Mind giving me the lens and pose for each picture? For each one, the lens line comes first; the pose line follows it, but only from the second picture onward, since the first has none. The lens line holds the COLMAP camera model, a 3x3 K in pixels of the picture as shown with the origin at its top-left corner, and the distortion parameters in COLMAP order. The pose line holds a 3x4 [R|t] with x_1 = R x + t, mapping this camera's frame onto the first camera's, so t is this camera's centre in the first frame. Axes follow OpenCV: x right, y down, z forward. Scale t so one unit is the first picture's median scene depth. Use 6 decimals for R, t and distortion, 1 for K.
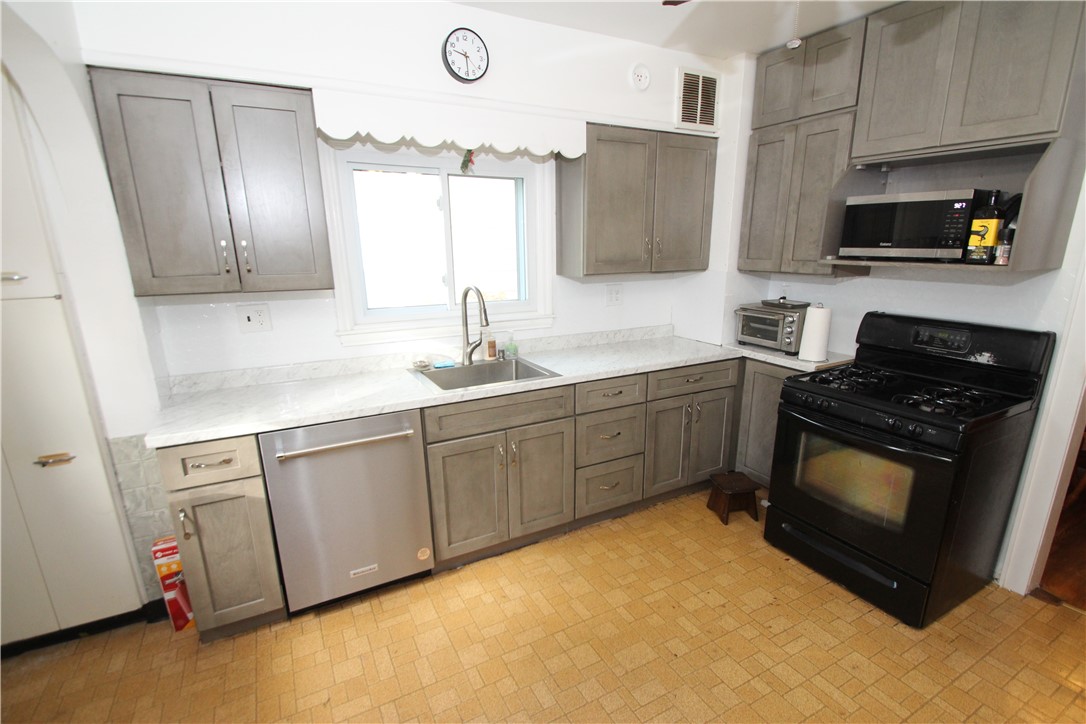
lens RADIAL K [[508.1, 0, 546.7], [0, 508.1, 371.7], [0, 0, 1]] dist [-0.002782, -0.000834]
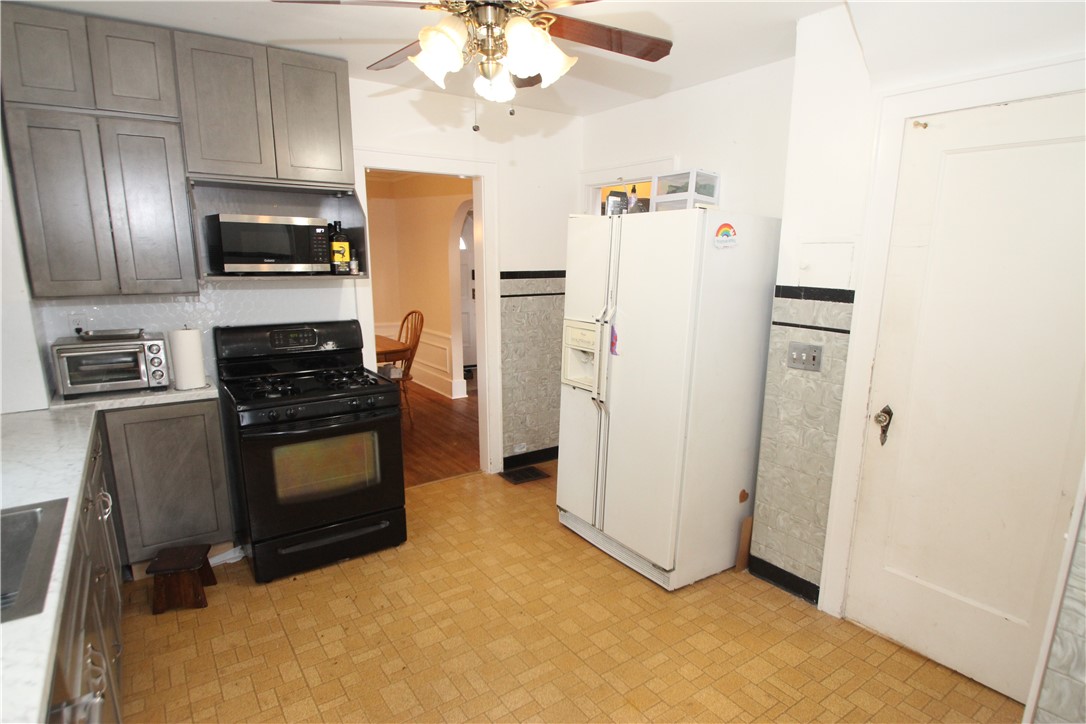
lens RADIAL K [[600.4, 0, 543.9], [0, 600.4, 363.9], [0, 0, 1]] dist [0.002722, 0.000178]
pose [[-0.112318, -0.167551, 0.979444, -0.647990], [0.242916, 0.951145, 0.190566, -0.128320], [-0.963523, 0.259326, -0.066130, 0.517164]]
